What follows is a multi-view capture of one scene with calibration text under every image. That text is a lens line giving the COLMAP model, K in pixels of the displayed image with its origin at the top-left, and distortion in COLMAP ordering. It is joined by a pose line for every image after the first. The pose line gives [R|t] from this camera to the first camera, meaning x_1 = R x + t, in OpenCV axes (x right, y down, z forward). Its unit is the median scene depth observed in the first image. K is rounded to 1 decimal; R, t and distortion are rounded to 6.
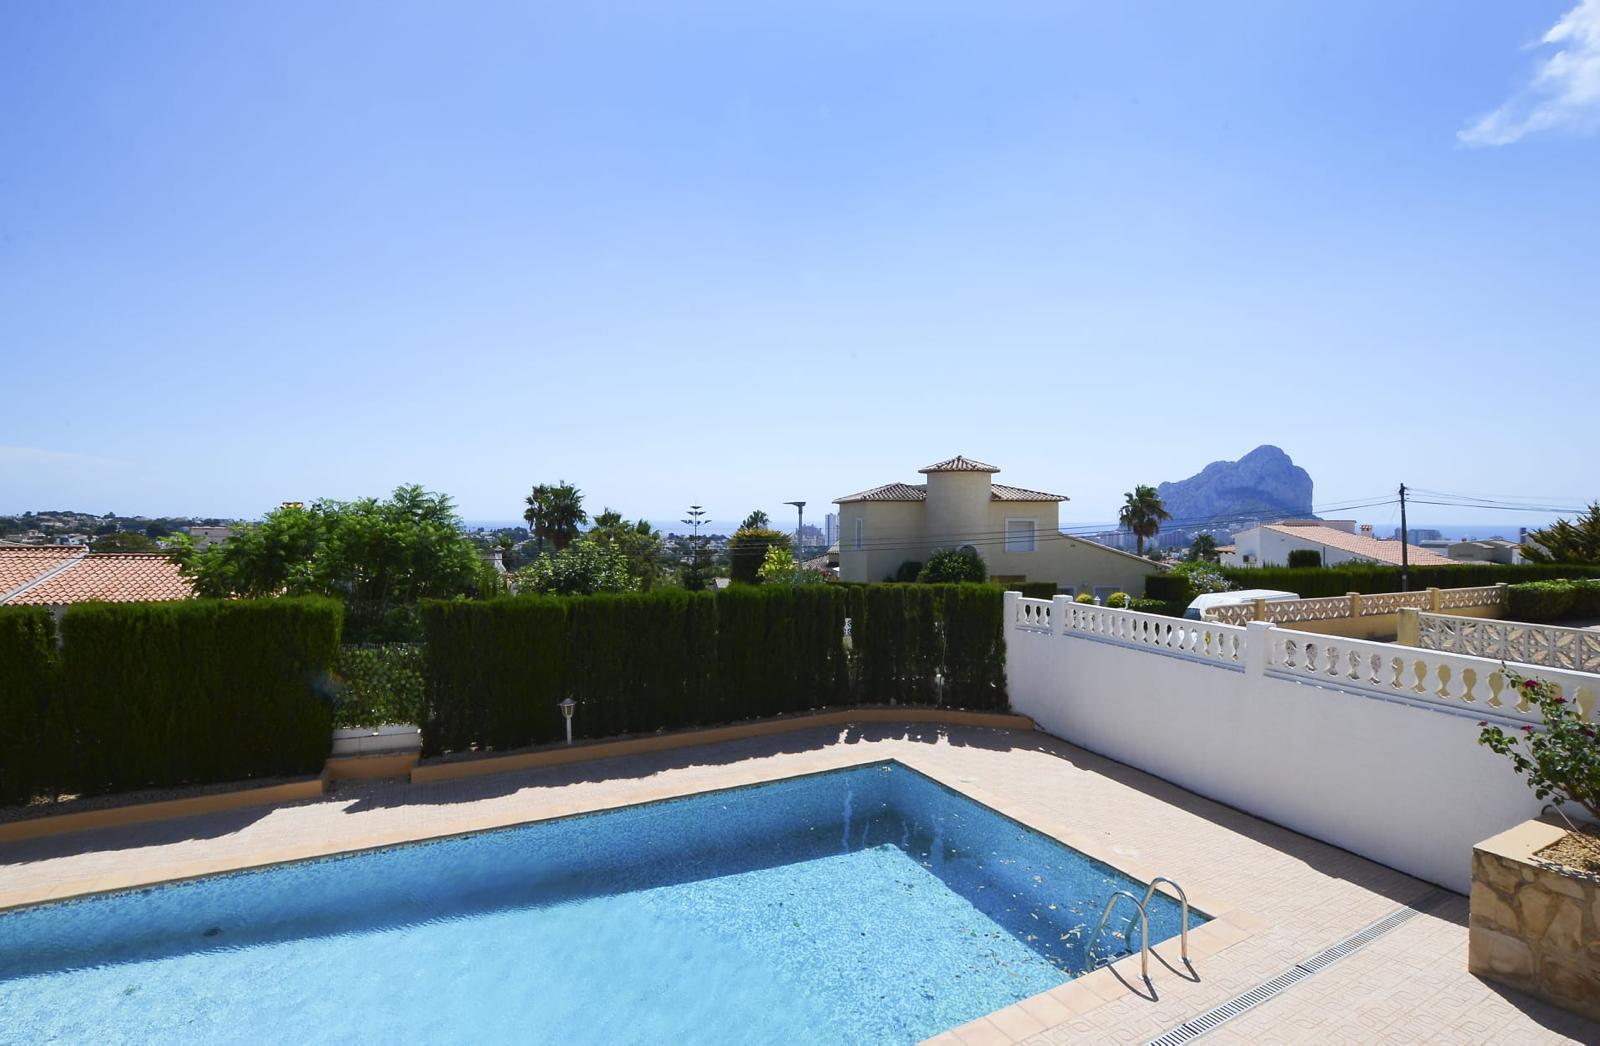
lens RADIAL K [[727.5, 0, 800.0], [0, 727.5, 523.0], [0, 0, 1]] dist [-0.003649, -0.000846]
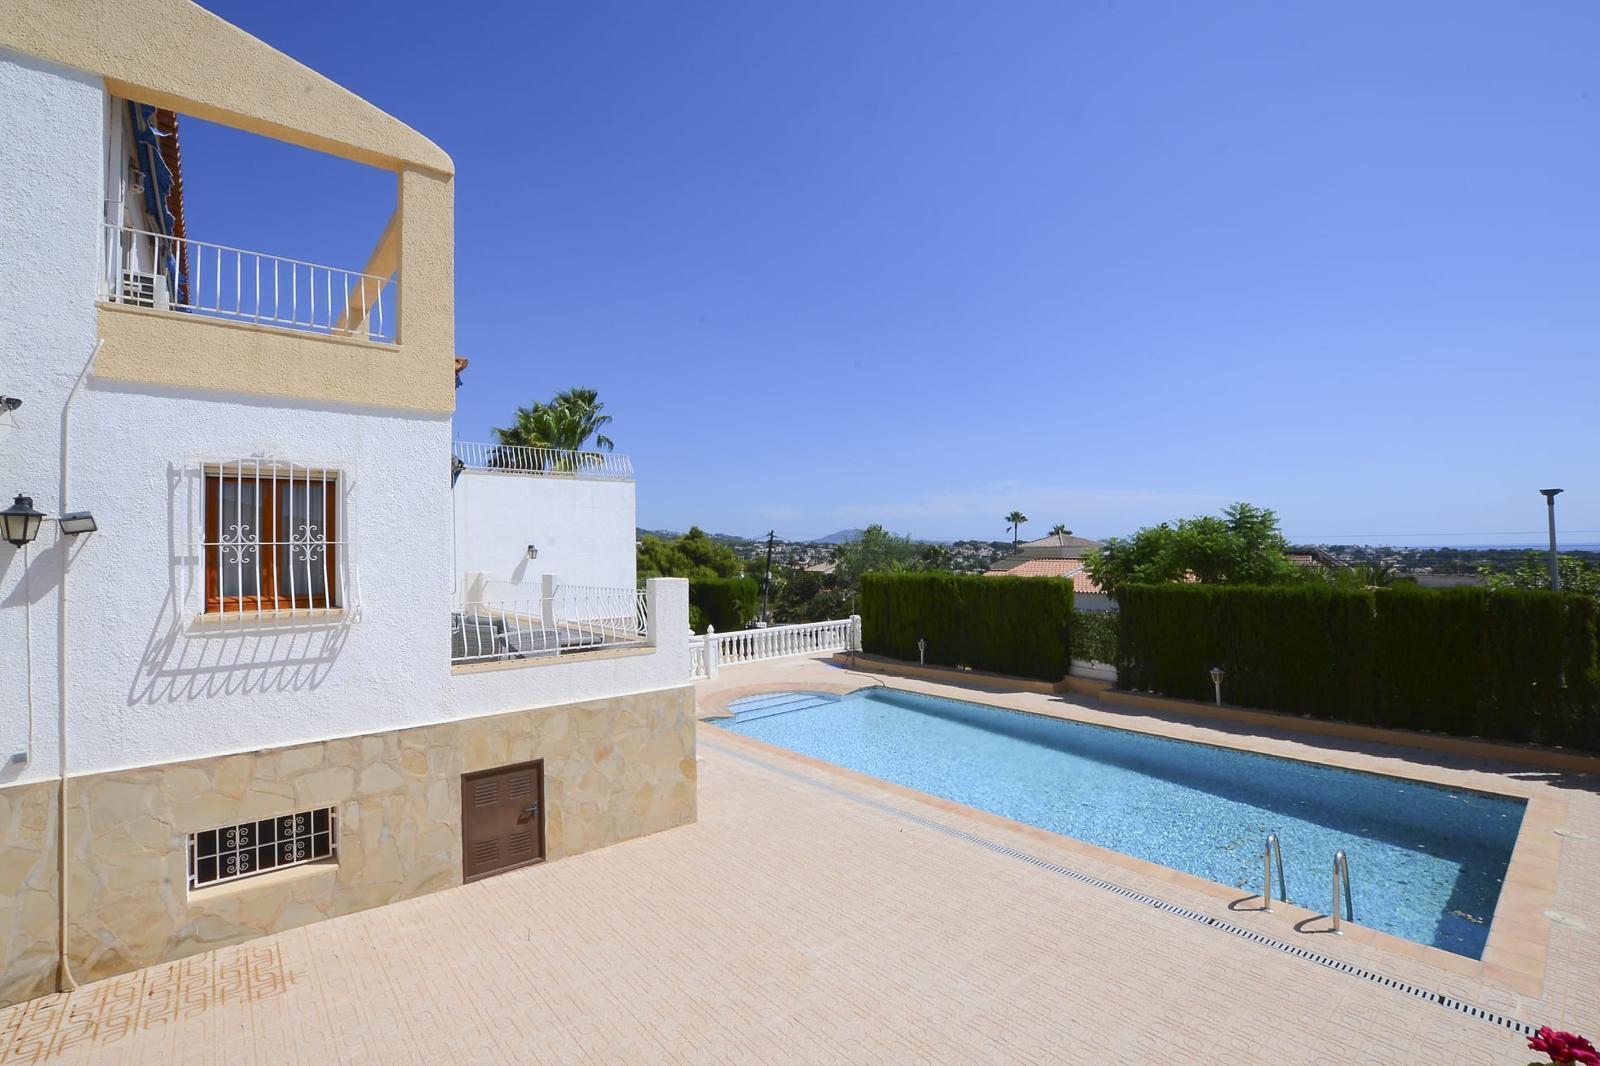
lens RADIAL K [[716.6, 0, 800.0], [0, 716.6, 533.0], [0, 0, 1]] dist [-0.030356, 0.001025]
pose [[0.231393, -0.036096, -0.972191, 0.606931], [0.014025, 0.999331, -0.033766, 0.036125], [0.972759, -0.005822, 0.231744, 0.029935]]
